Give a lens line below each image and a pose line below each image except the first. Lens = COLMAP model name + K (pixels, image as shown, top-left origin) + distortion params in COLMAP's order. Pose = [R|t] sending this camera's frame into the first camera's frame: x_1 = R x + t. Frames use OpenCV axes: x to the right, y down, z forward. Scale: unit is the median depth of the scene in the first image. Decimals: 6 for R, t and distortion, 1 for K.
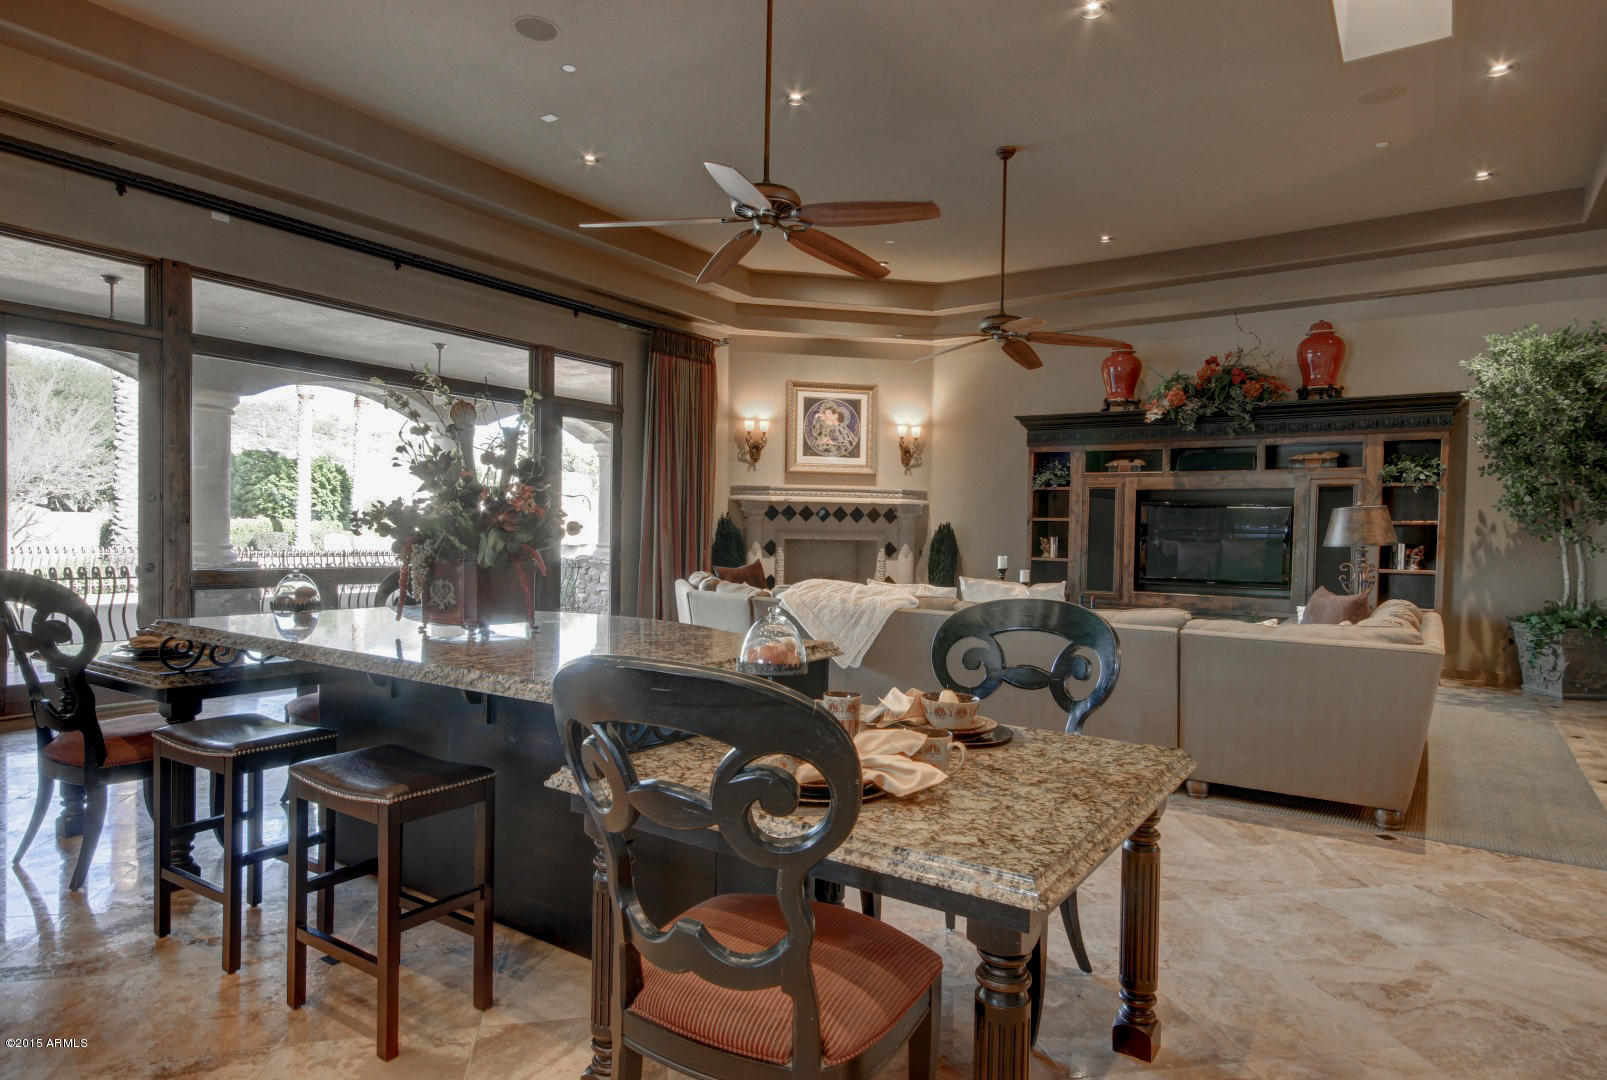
lens RADIAL K [[920.6, 0, 803.5], [0, 920.6, 540.0], [0, 0, 1]] dist [0.015471, 0.000342]
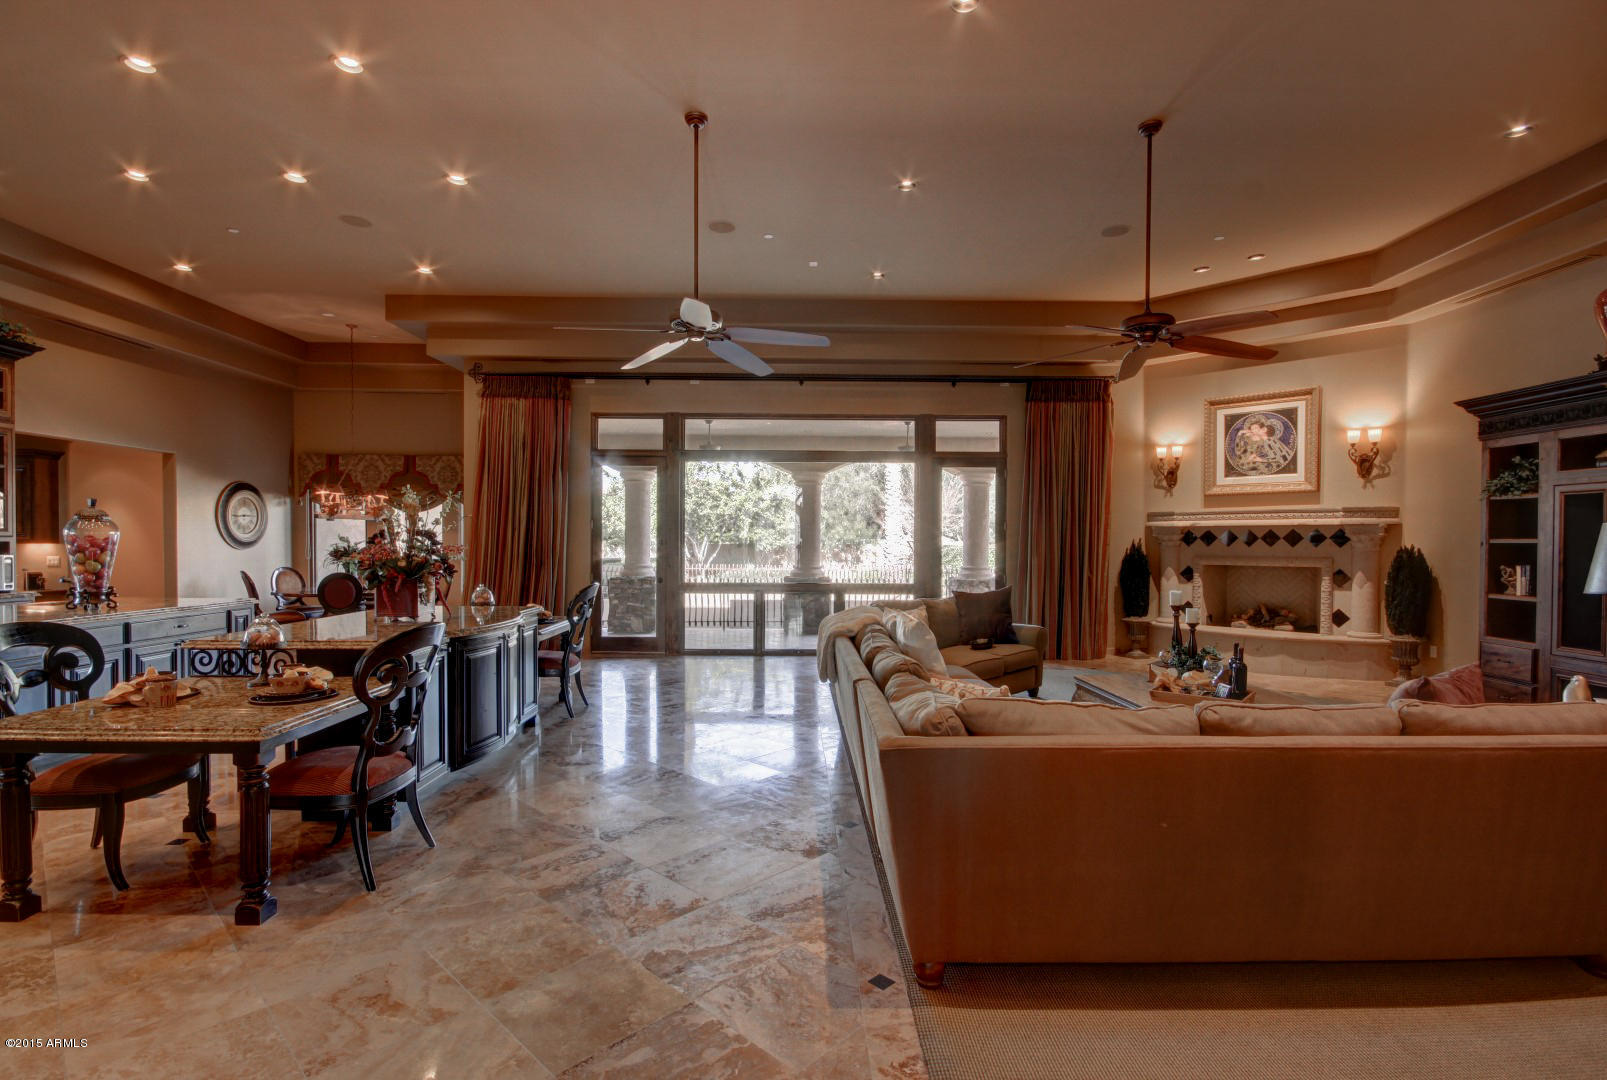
lens RADIAL K [[746.4, 0, 808.7], [0, 746.4, 554.5], [0, 0, 1]] dist [-0.001911, -0.000251]
pose [[0.576714, -0.002672, -0.816942, 0.380401], [-0.000527, 0.999993, -0.003643, -0.008846], [0.816946, 0.002531, 0.576708, 0.209252]]
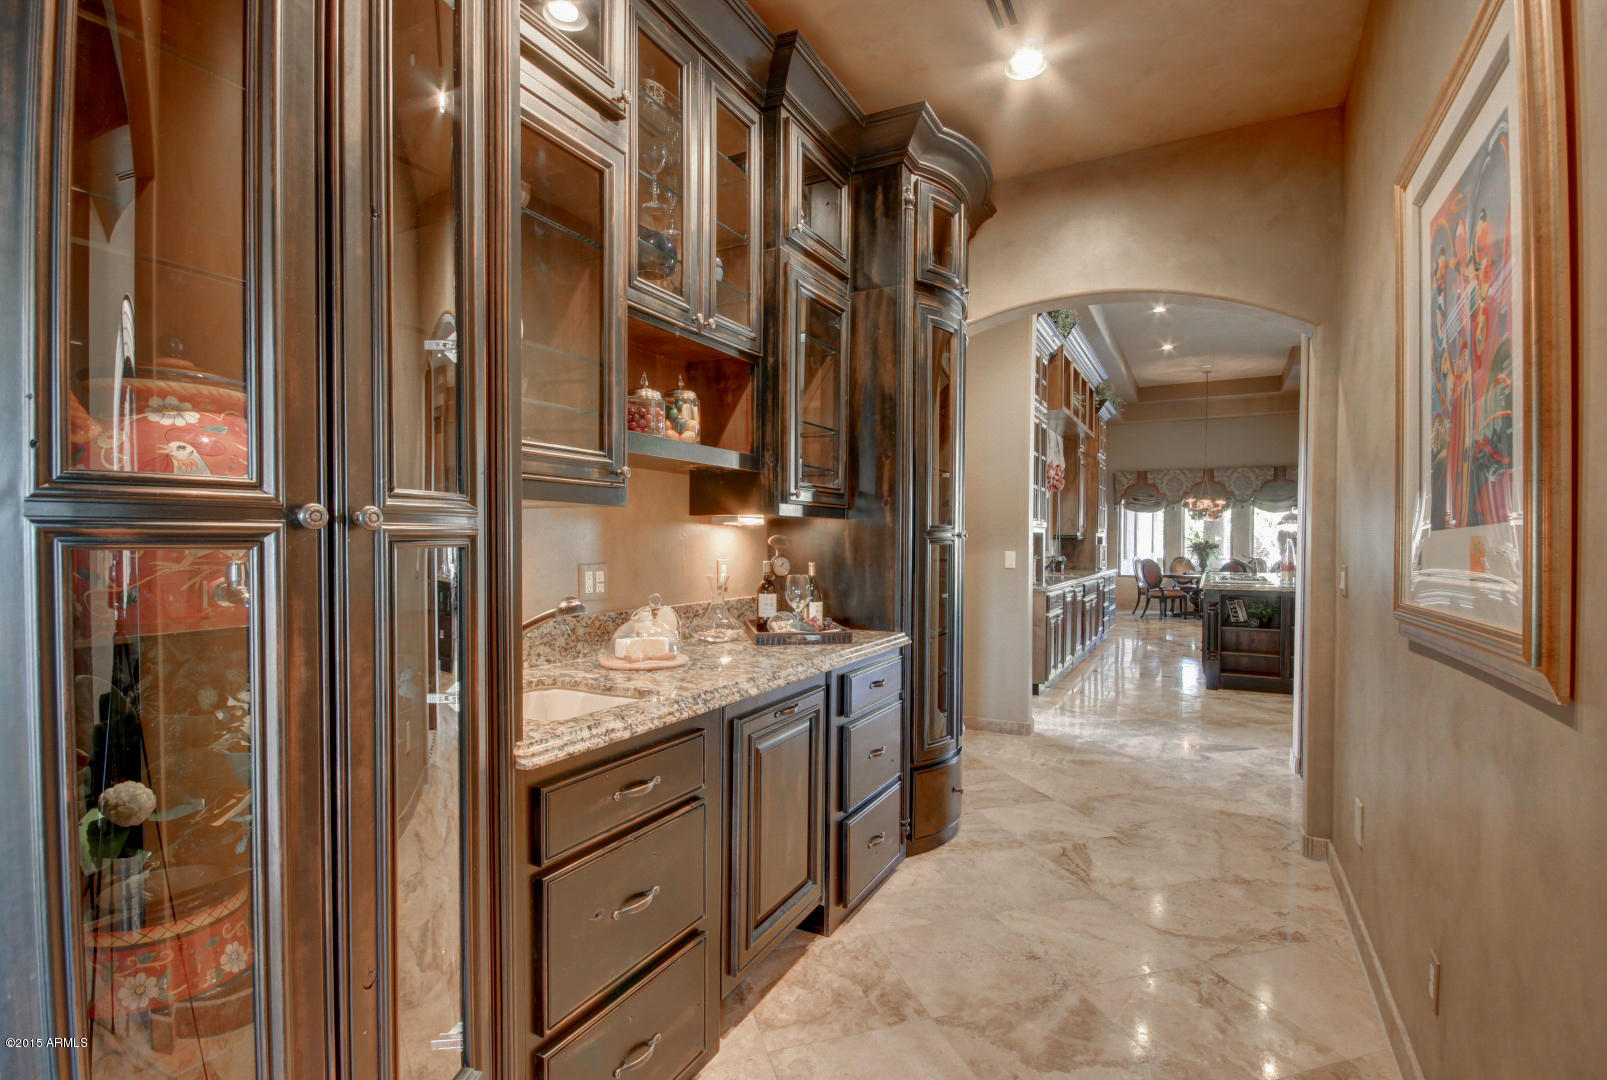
lens RADIAL K [[753.1, 0, 809.0], [0, 753.1, 556.2], [0, 0, 1]] dist [0.015125, -0.015514]
pose [[0.092433, -0.001239, -0.995718, 0.451459], [-0.010538, 0.999942, -0.002223, 0.010936], [0.995663, 0.010699, 0.092415, -0.439447]]
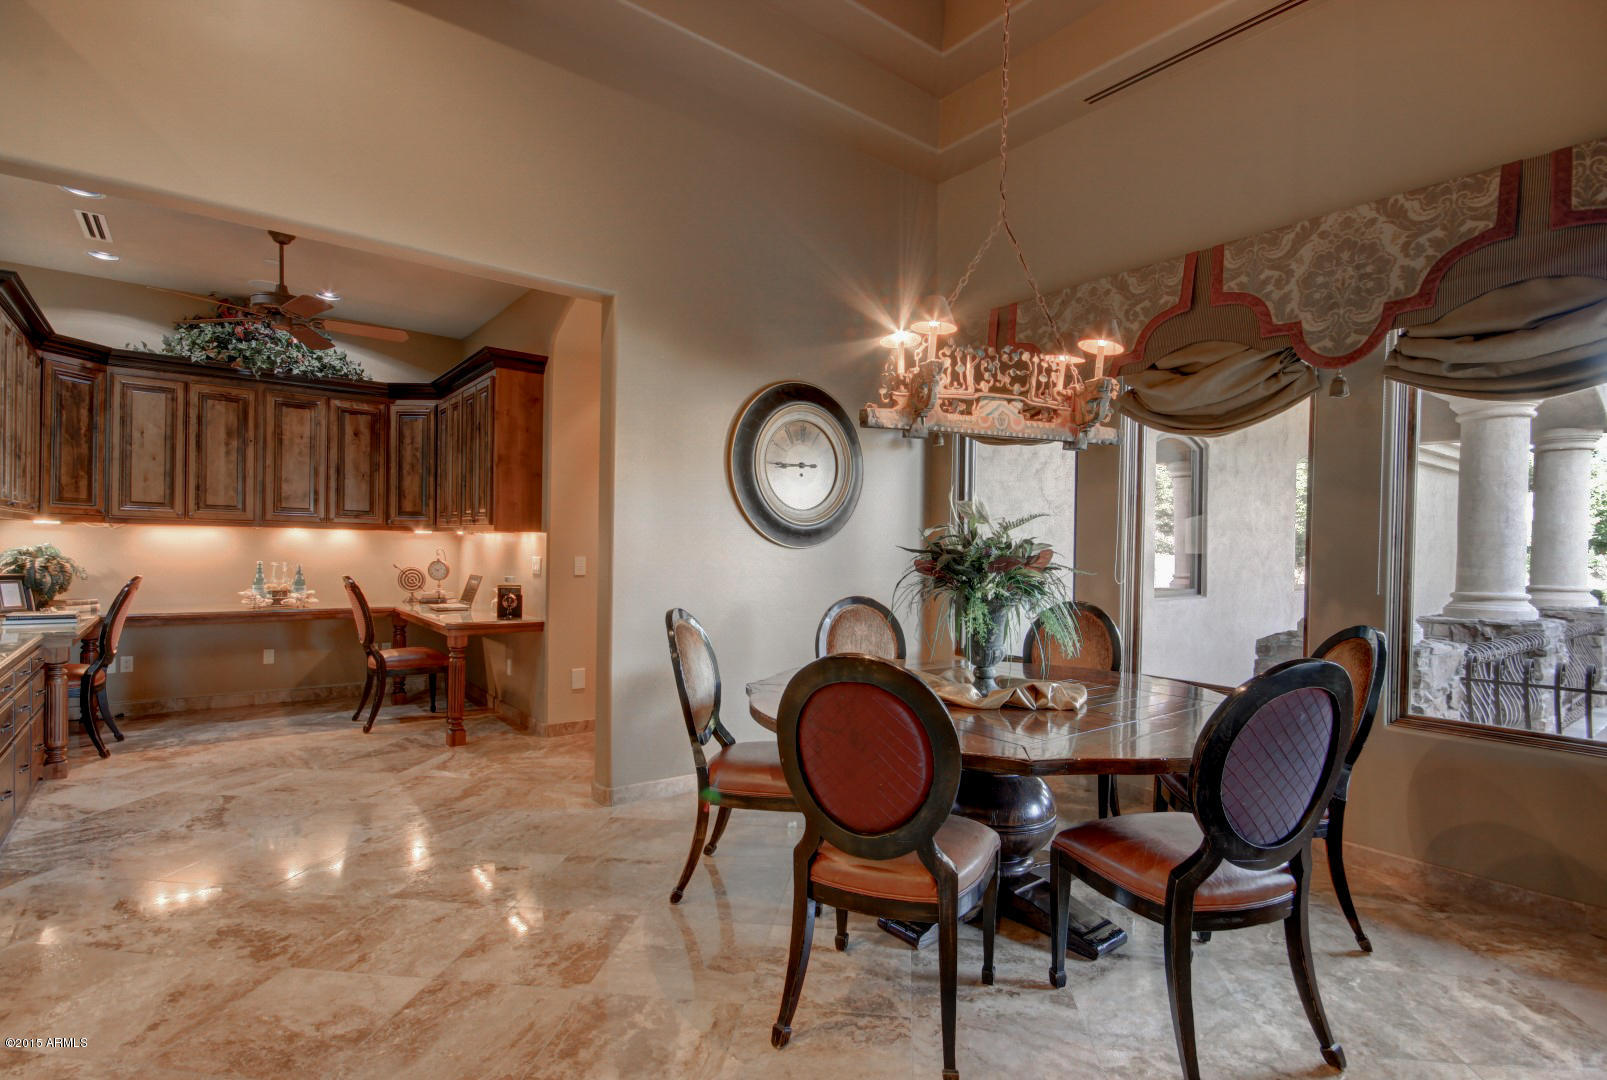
lens RADIAL K [[791.2, 0, 818.8], [0, 791.2, 555.1], [0, 0, 1]] dist [0.001962, 0.000425]
pose [[-0.302381, -0.016541, -0.953044, -0.398958], [-0.030999, 0.999491, -0.007512, -0.011693], [0.952683, 0.027272, -0.302740, 0.301150]]
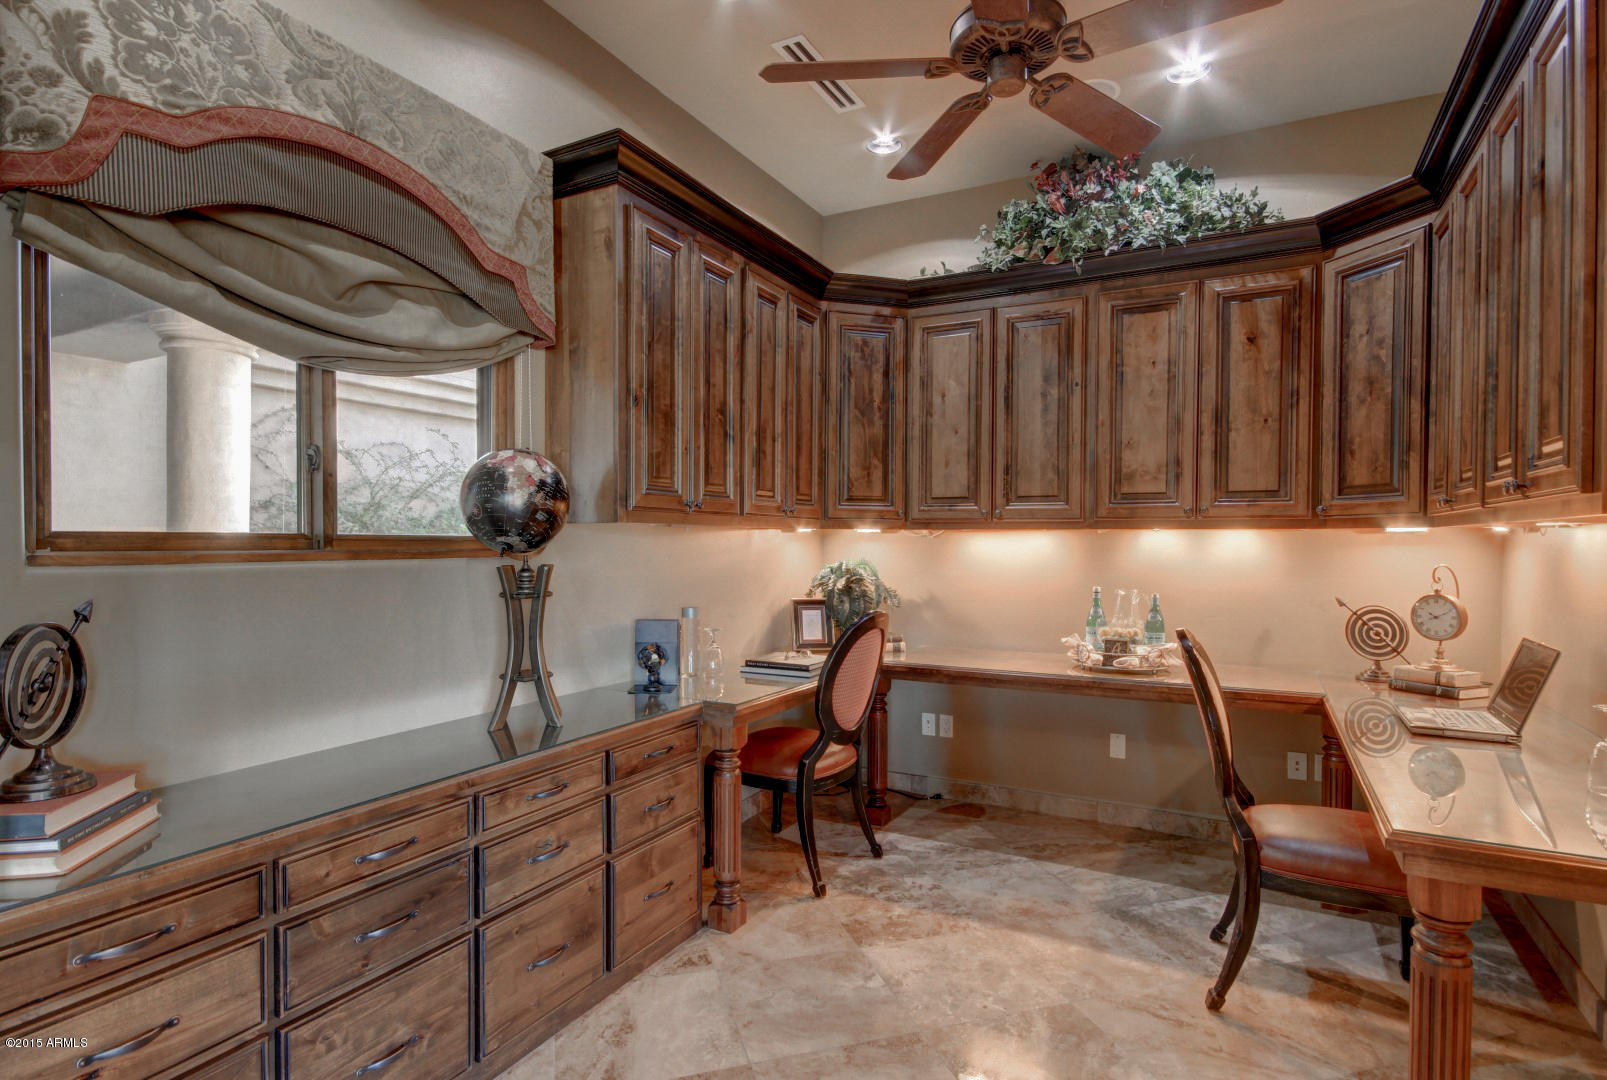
lens RADIAL K [[823.4, 0, 810.7], [0, 823.4, 556.5], [0, 0, 1]] dist [0.000959, 0.000665]
pose [[-0.994061, -0.020229, -0.106926, -0.640031], [-0.022900, 0.999454, 0.023811, -0.017091], [0.106386, 0.026118, -0.993982, 0.099526]]
